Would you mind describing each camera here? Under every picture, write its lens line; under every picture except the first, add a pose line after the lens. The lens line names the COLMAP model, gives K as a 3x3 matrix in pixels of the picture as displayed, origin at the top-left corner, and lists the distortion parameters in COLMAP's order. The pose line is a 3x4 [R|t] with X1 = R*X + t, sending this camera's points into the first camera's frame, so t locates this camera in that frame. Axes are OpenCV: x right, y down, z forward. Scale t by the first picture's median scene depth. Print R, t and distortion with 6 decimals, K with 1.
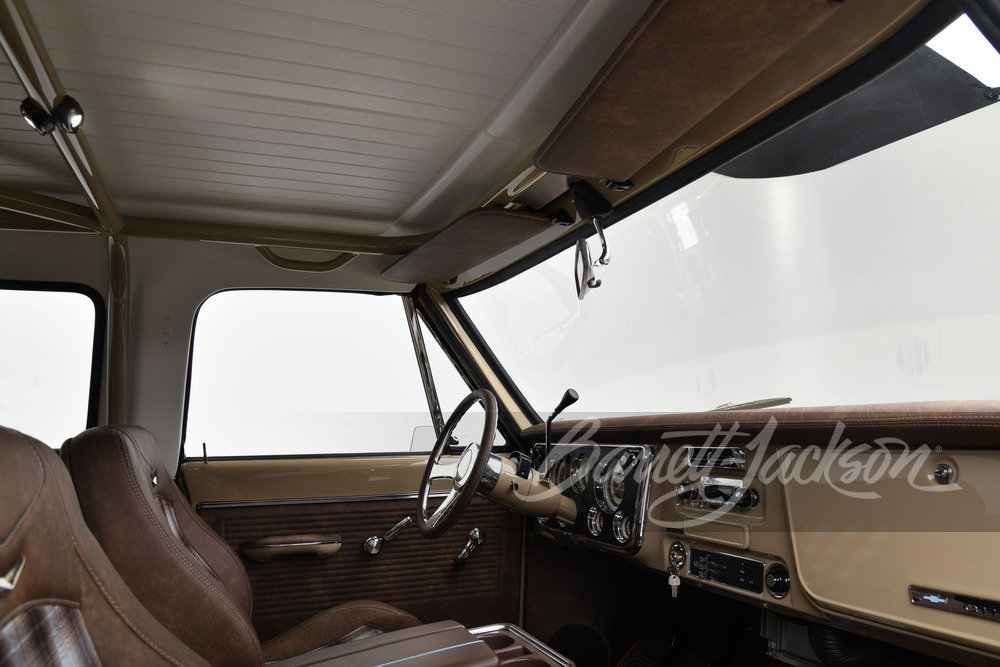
lens RADIAL K [[683.3, 0, 503.6], [0, 683.3, 343.7], [0, 0, 1]] dist [-0.094173, 0.038307]
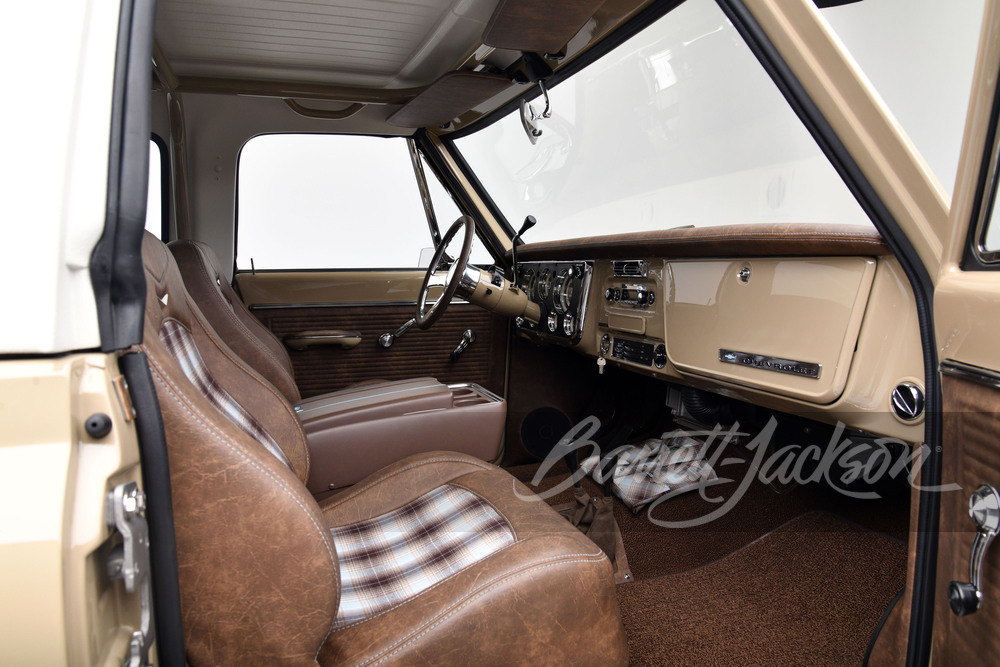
lens RADIAL K [[683.3, 0, 503.6], [0, 683.3, 343.7], [0, 0, 1]] dist [-0.094173, 0.038307]
pose [[0.998329, 0.022230, -0.053343, 0.110052], [-0.009037, 0.971753, 0.235825, -0.000933], [0.057078, -0.234949, 0.970330, -0.270148]]
